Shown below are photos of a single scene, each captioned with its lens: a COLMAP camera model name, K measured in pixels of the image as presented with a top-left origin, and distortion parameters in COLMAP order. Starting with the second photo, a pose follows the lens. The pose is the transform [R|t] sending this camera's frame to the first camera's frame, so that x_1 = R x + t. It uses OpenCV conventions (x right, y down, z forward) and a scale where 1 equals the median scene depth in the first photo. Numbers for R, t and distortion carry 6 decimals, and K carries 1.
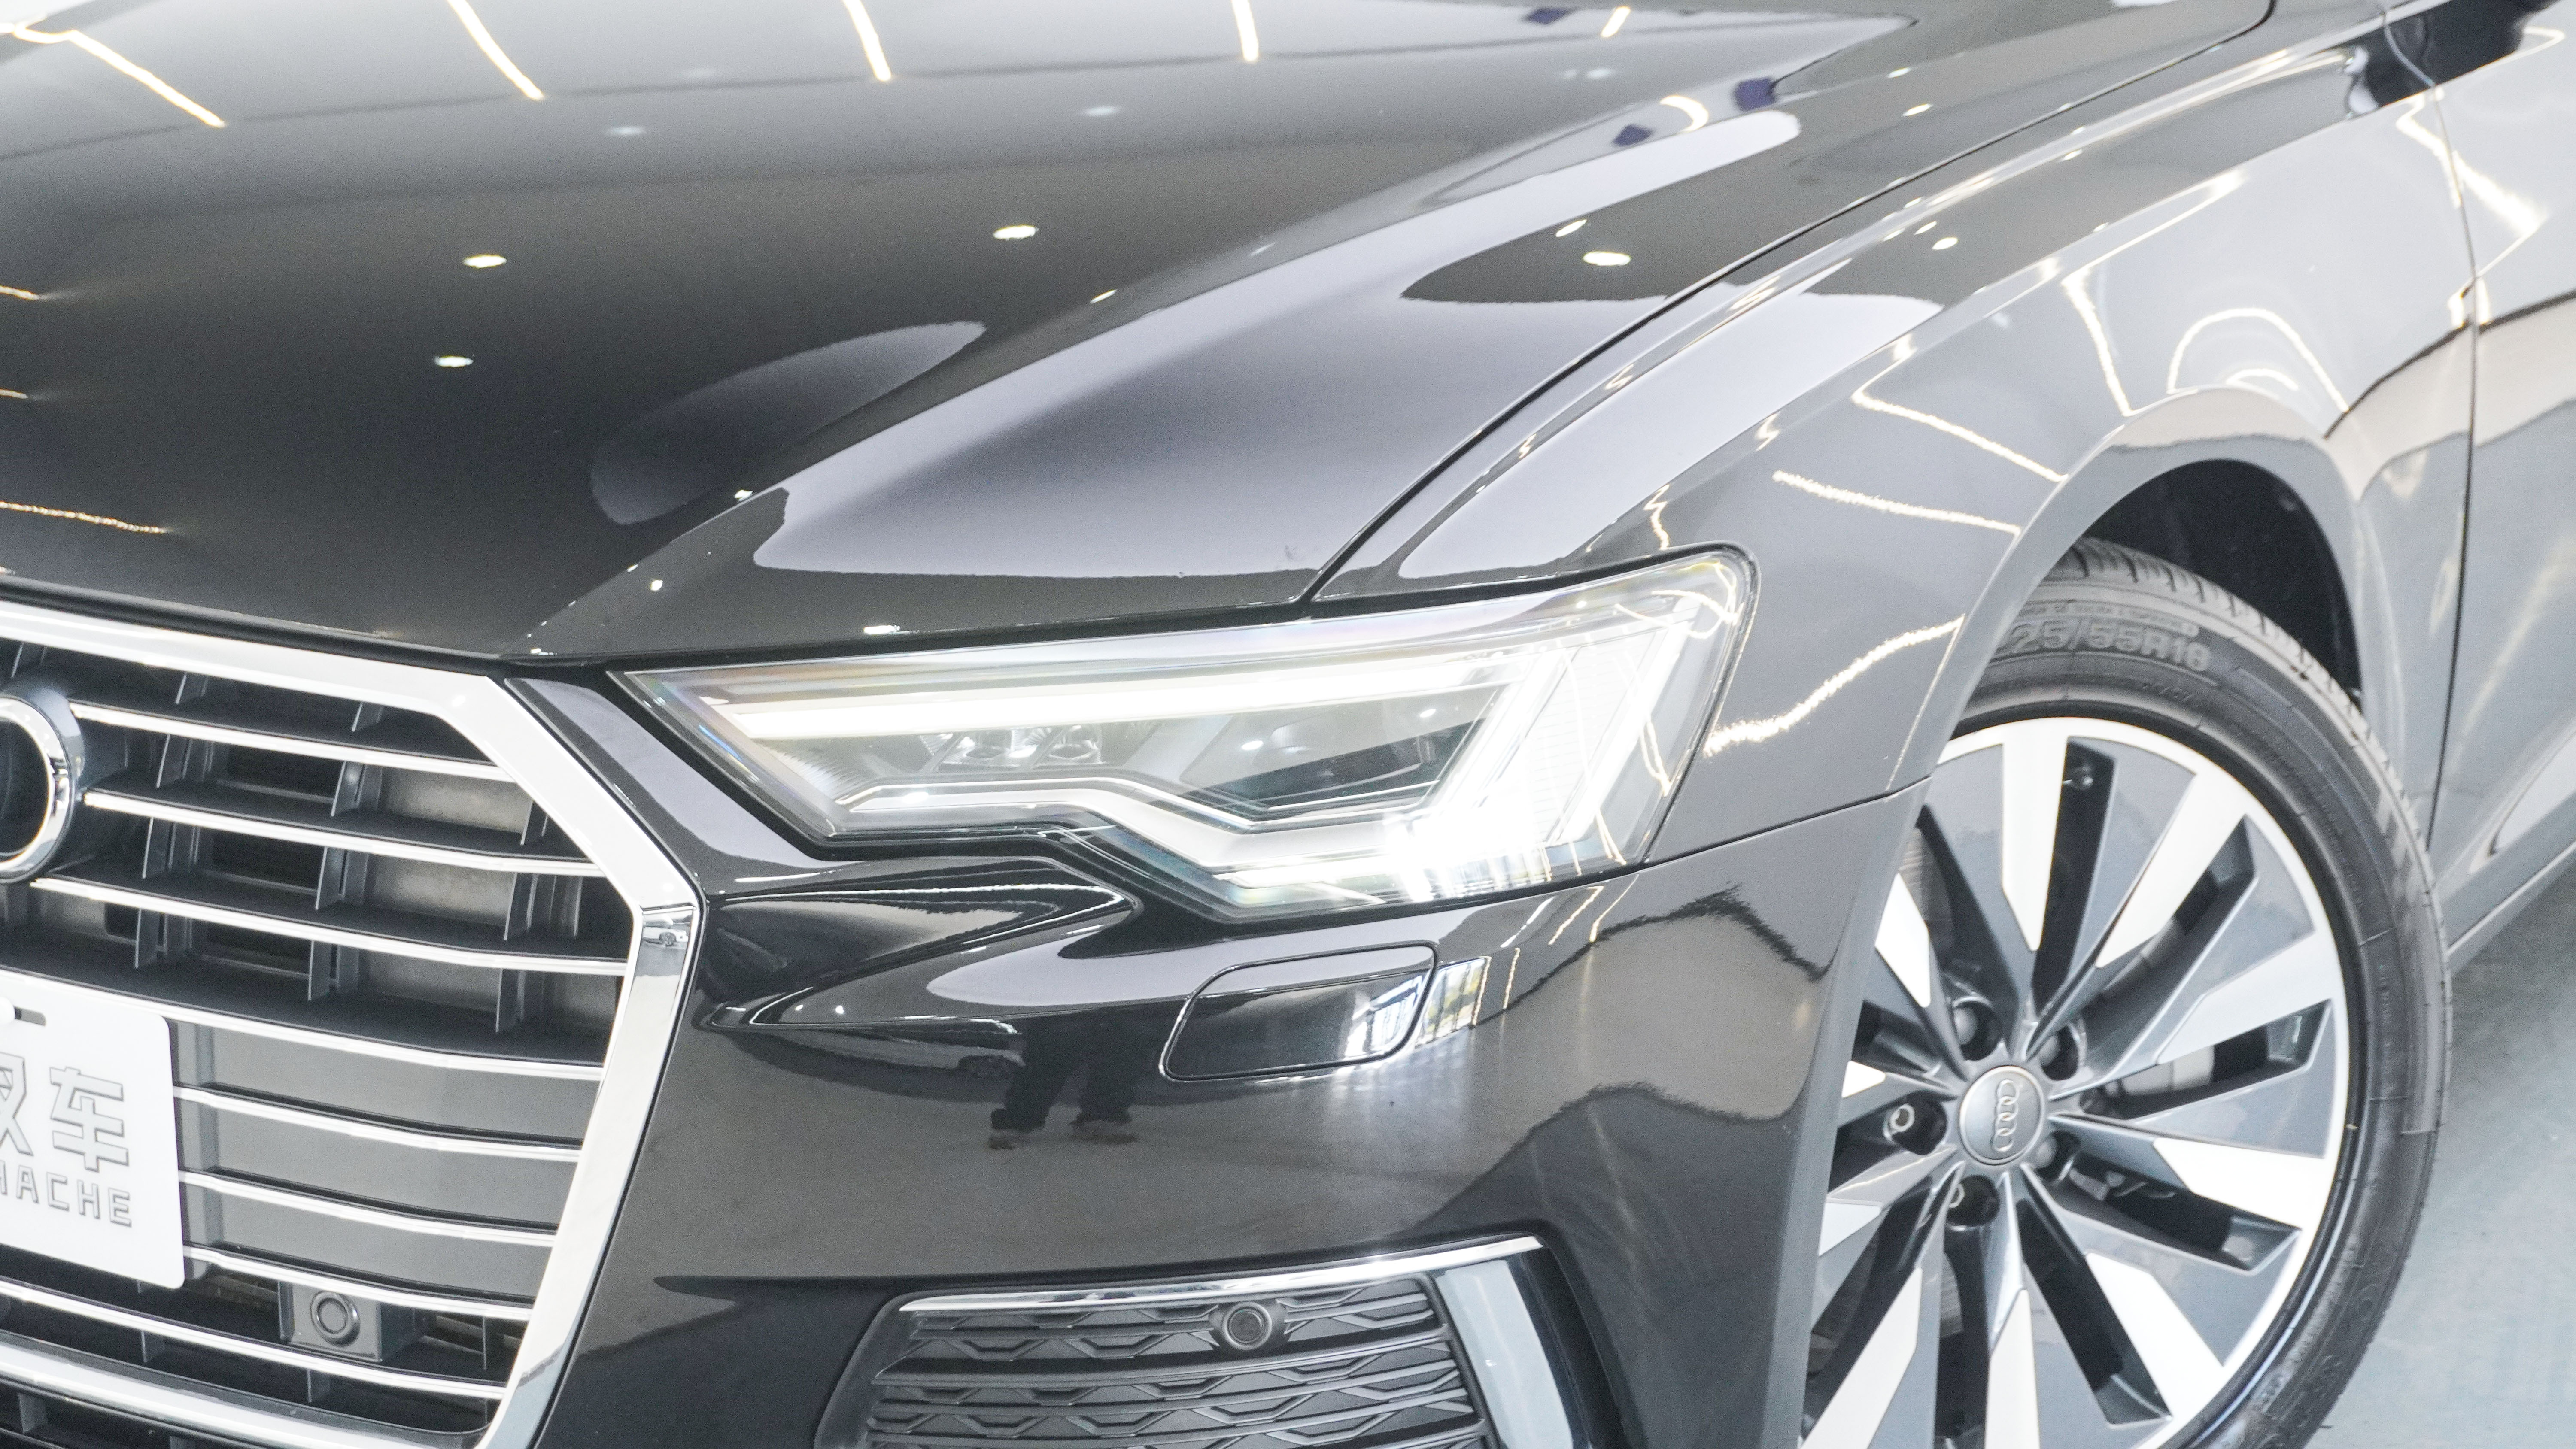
lens RADIAL K [[4094.3, 0, 1239.5], [0, 4094.3, 772.2], [0, 0, 1]] dist [0.137127, 0.000000]
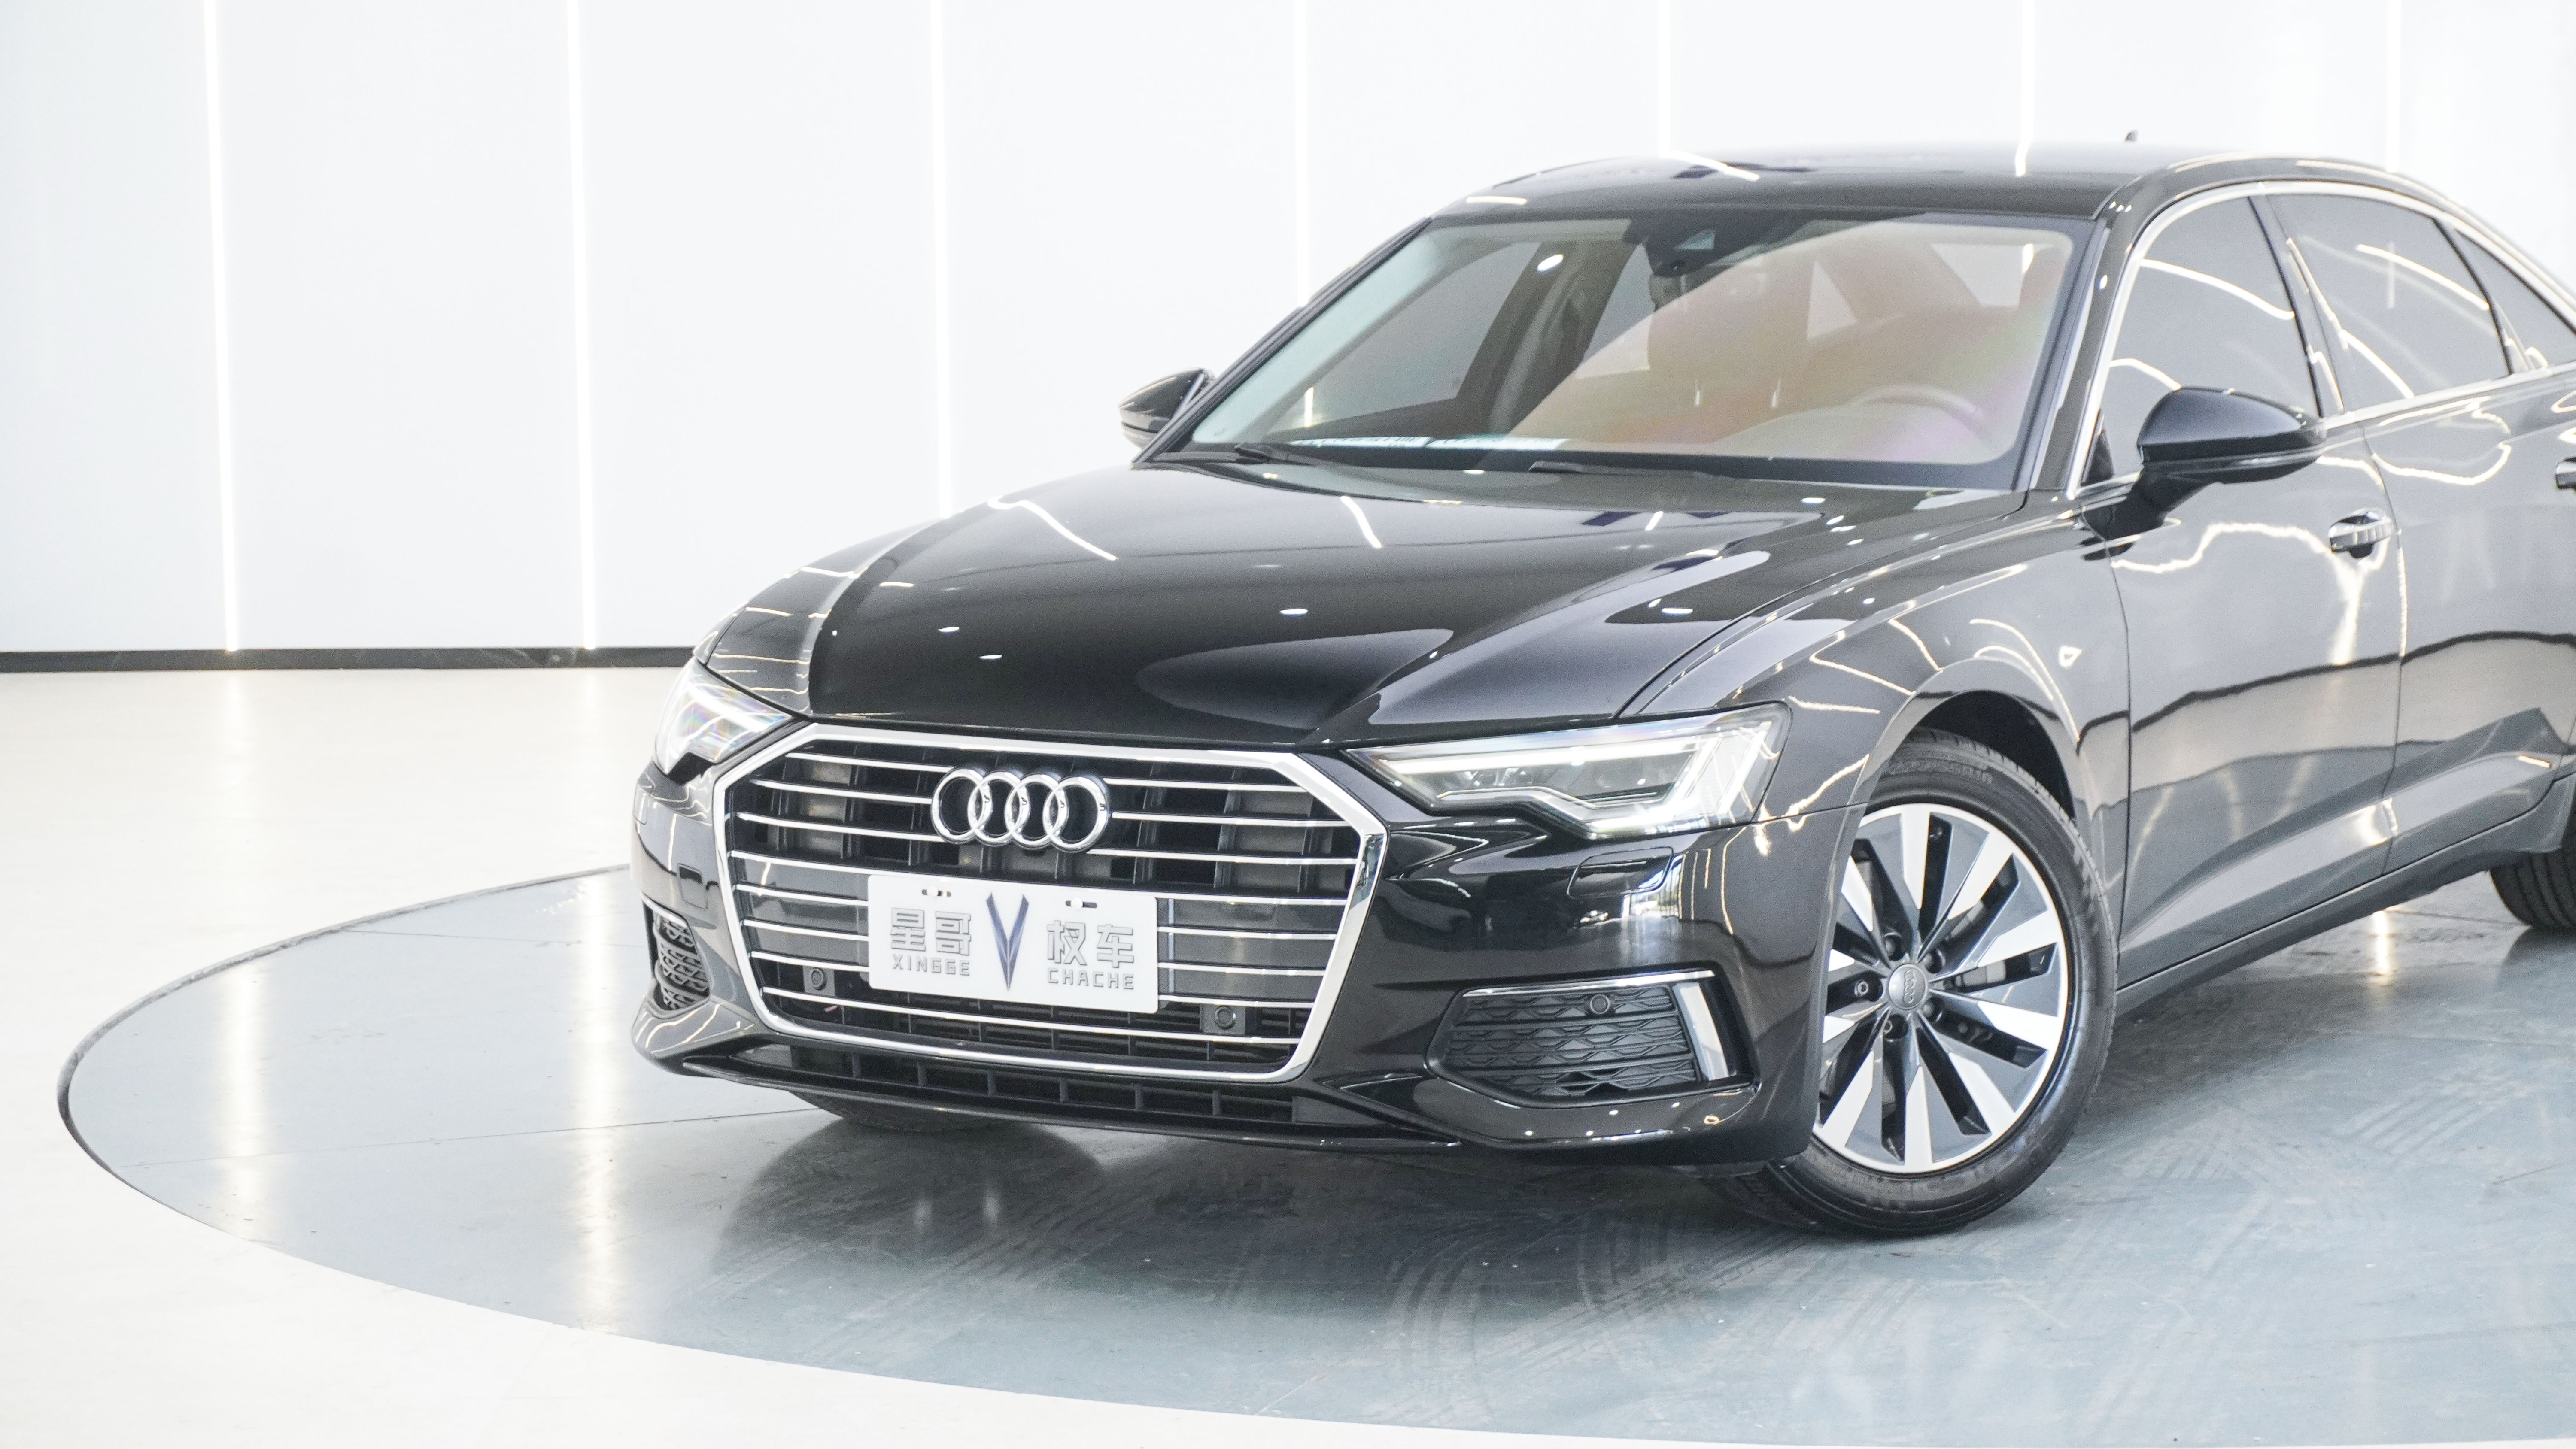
lens RADIAL K [[5565.6, 0, 1294.0], [0, 5565.6, 725.6], [0, 0, 1]] dist [-0.024222, 0.000000]
pose [[0.999049, -0.011073, 0.042161, -0.287844], [0.017587, 0.987376, -0.157415, 0.440450], [-0.039885, 0.158007, 0.986632, -2.100046]]
